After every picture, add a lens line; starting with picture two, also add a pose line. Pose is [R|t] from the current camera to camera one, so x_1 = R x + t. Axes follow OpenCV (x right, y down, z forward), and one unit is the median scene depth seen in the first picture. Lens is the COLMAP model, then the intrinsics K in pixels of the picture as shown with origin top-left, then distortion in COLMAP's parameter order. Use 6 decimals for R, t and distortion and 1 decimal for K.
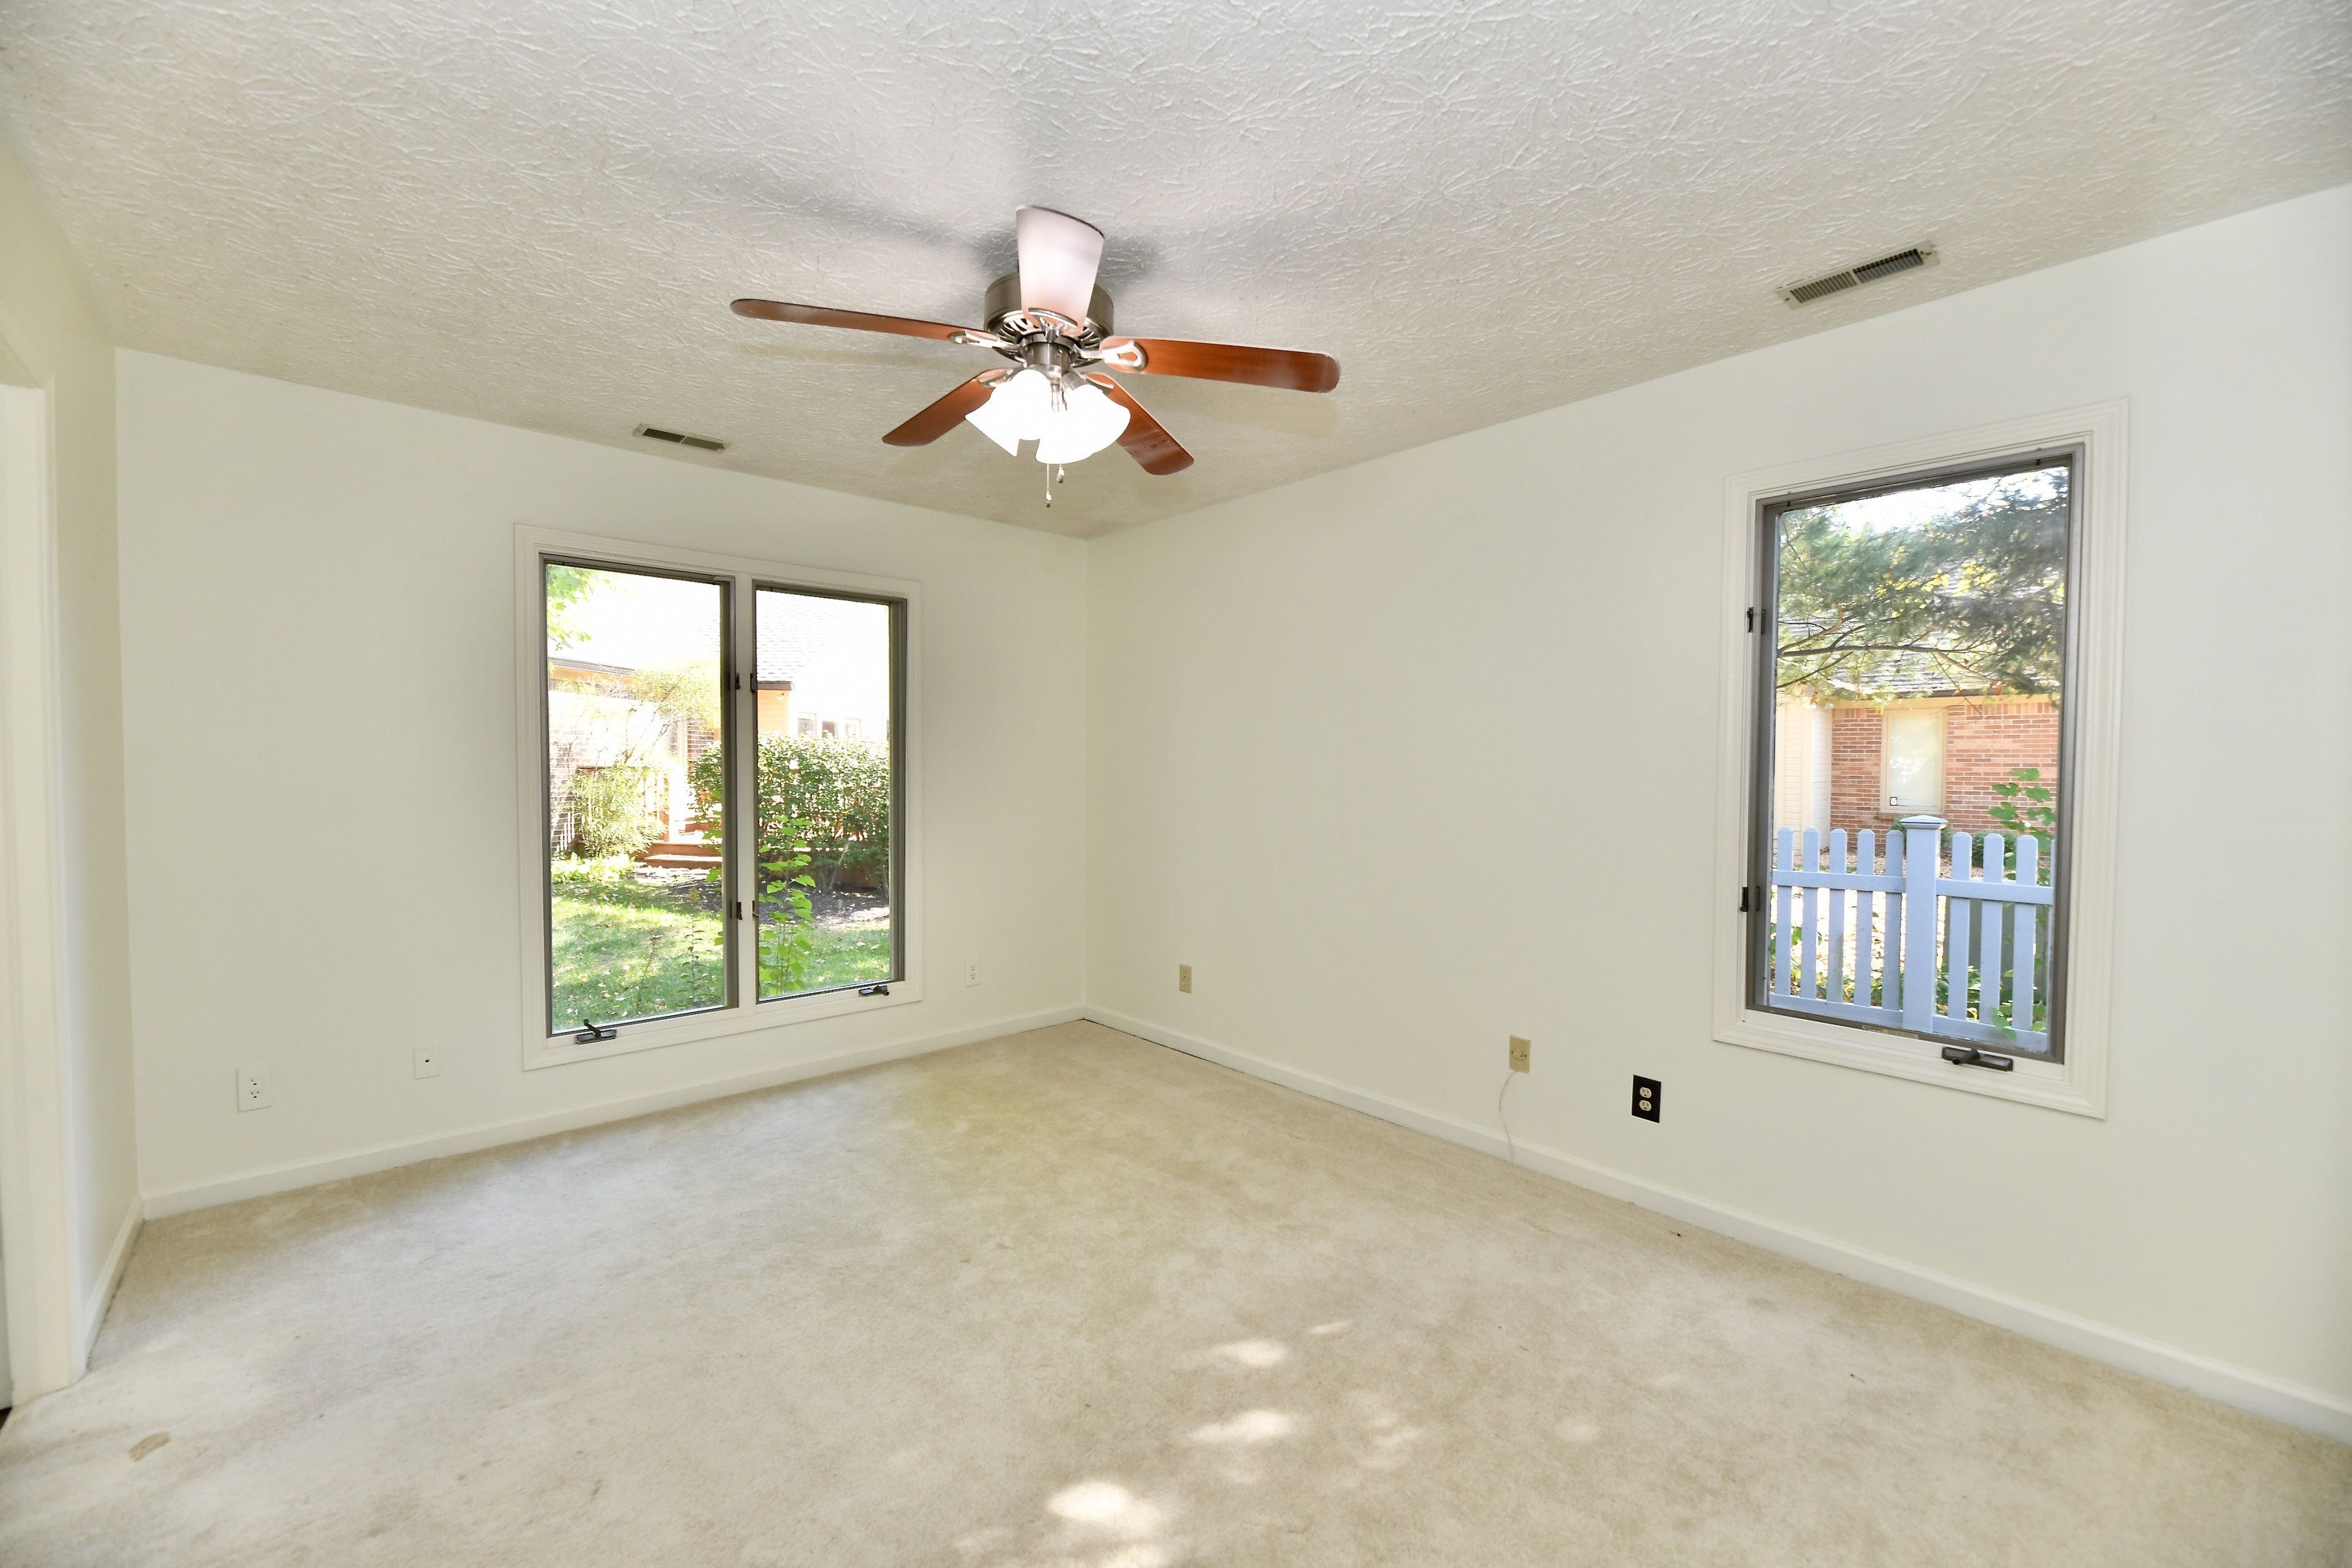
lens RADIAL K [[945.5, 0, 1178.0], [0, 945.5, 772.6], [0, 0, 1]] dist [0.000596, -0.000069]
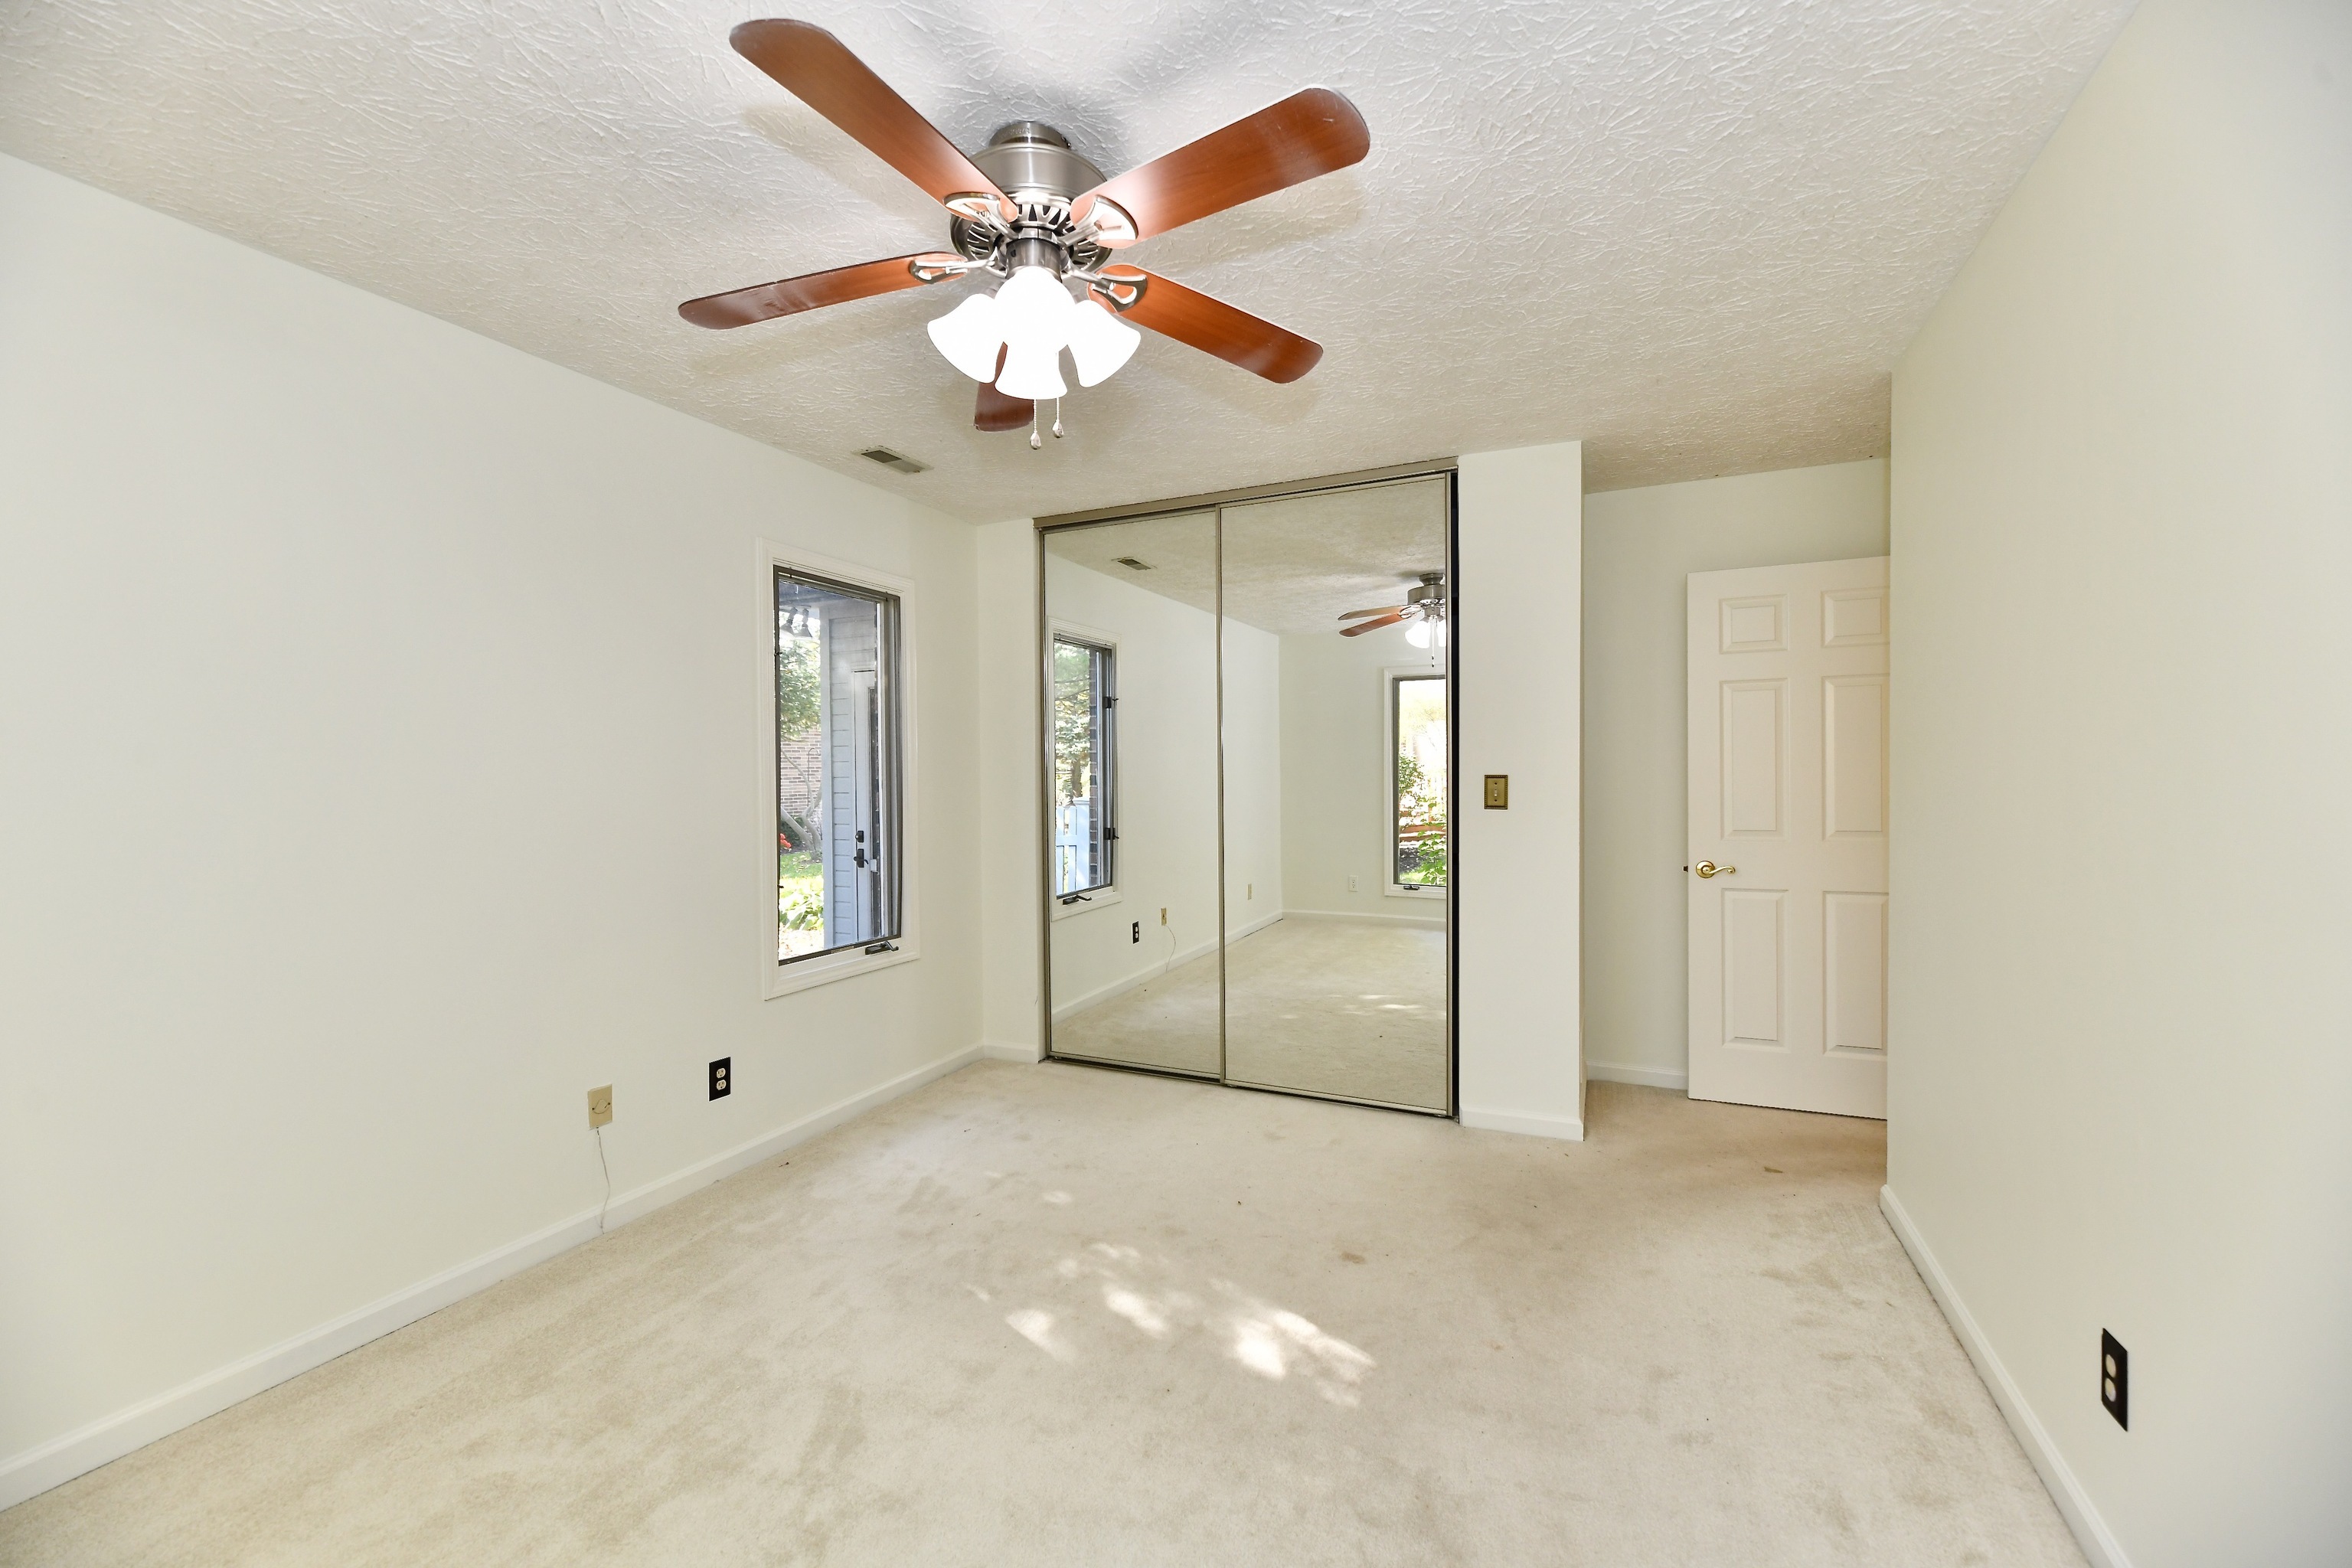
lens RADIAL K [[940.7, 0, 1168.6], [0, 940.7, 791.8], [0, 0, 1]] dist [0.001992, -0.004959]
pose [[-0.413896, -0.011532, 0.910251, -0.915354], [0.011097, 0.999782, 0.017712, 0.000408], [-0.910256, 0.017432, -0.413678, 1.265943]]
